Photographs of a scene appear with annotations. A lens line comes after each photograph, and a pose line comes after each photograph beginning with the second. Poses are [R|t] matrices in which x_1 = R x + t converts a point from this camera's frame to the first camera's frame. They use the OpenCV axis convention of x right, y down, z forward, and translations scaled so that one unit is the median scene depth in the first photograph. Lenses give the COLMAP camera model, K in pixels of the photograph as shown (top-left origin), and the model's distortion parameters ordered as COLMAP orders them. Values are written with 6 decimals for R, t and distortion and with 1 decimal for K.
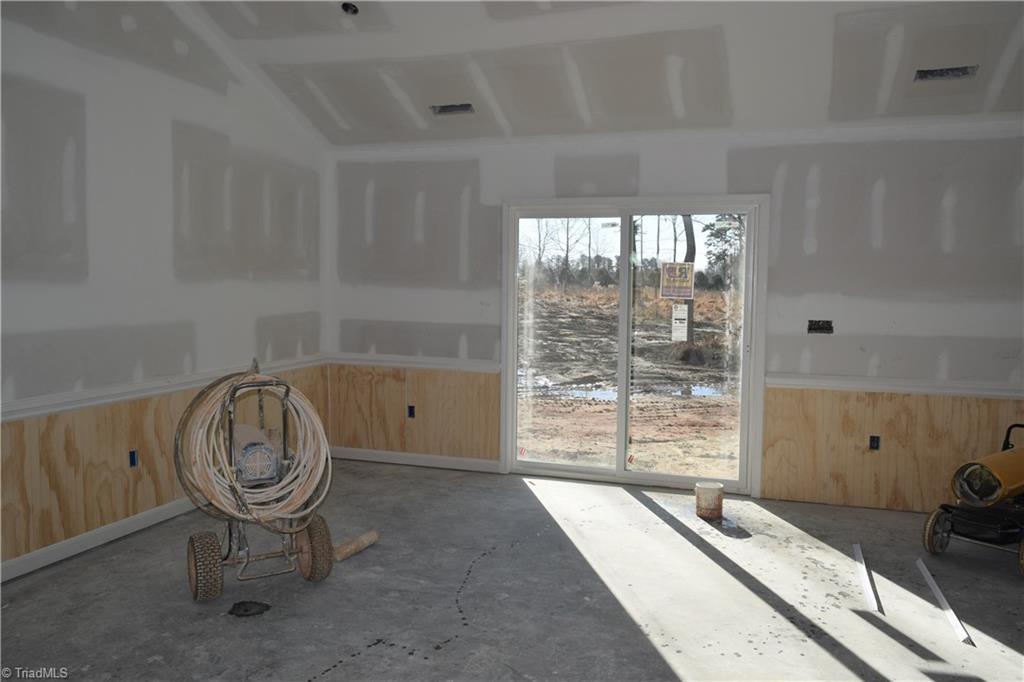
lens RADIAL K [[791.6, 0, 515.2], [0, 791.6, 337.8], [0, 0, 1]] dist [-0.017160, -0.002472]
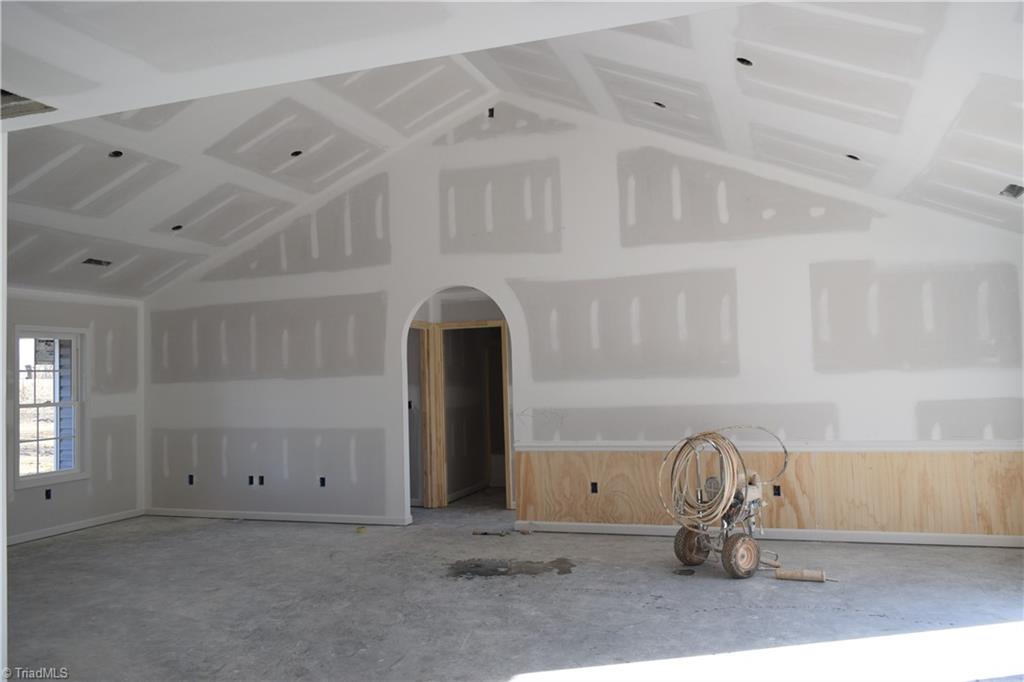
lens RADIAL K [[791.6, 0, 515.2], [0, 791.6, 337.8], [0, 0, 1]] dist [-0.017160, -0.002472]
pose [[0.003170, -0.058161, -0.998302, 0.894163], [-0.045129, 0.997282, -0.058245, -0.025685], [0.998976, 0.045237, 0.000536, 0.403984]]
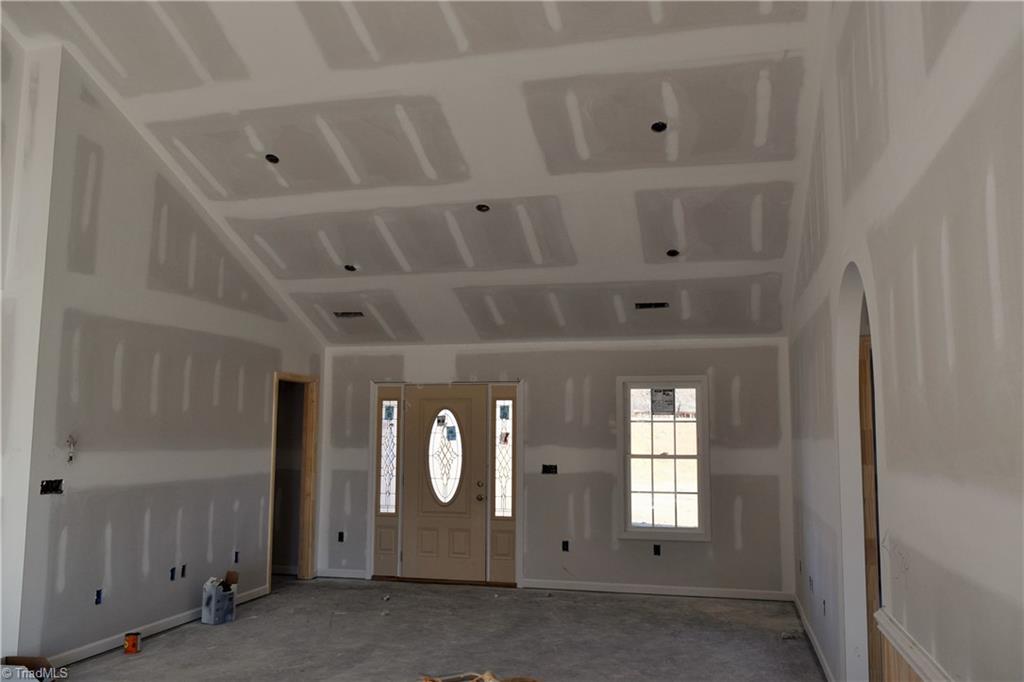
lens RADIAL K [[828.4, 0, 512.0], [0, 828.4, 341.0], [0, 0, 1]] dist [-0.019535, -0.000945]
pose [[-0.996093, -0.026257, -0.084314, -0.207488], [-0.023269, 0.999073, -0.036221, -0.097623], [0.085187, -0.034118, -0.995781, 1.029632]]
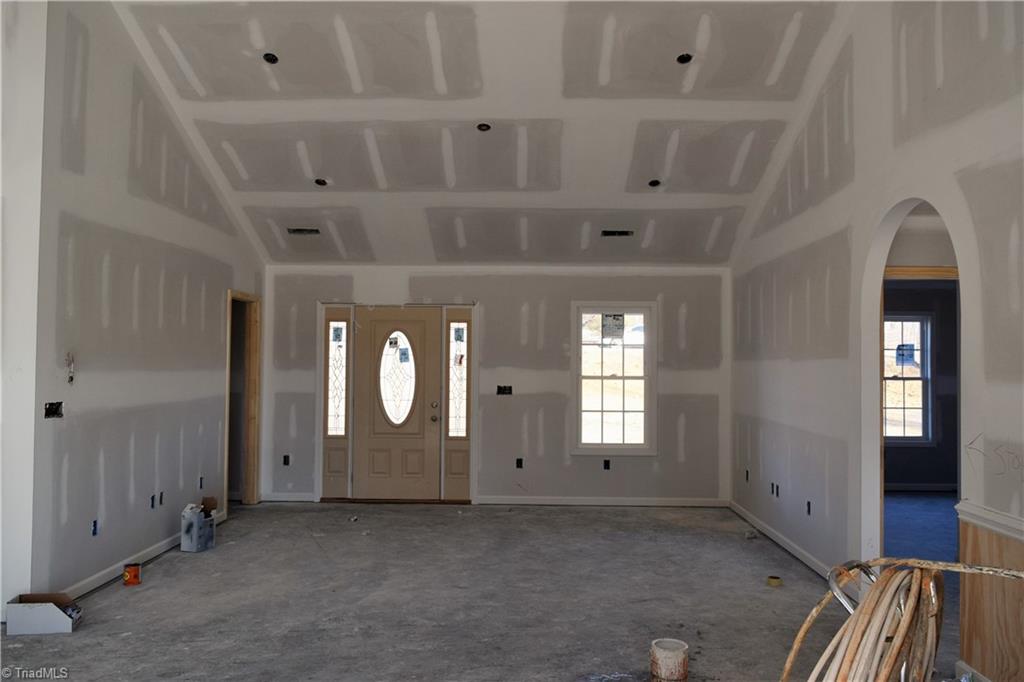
lens RADIAL K [[815.5, 0, 512.0], [0, 815.5, 341.0], [0, 0, 1]] dist [-0.014074, -0.003075]
pose [[-0.952038, -0.026510, -0.304830, 0.056407], [-0.041839, 0.998161, 0.043867, -0.079252], [0.303106, 0.054517, -0.951396, 0.975568]]
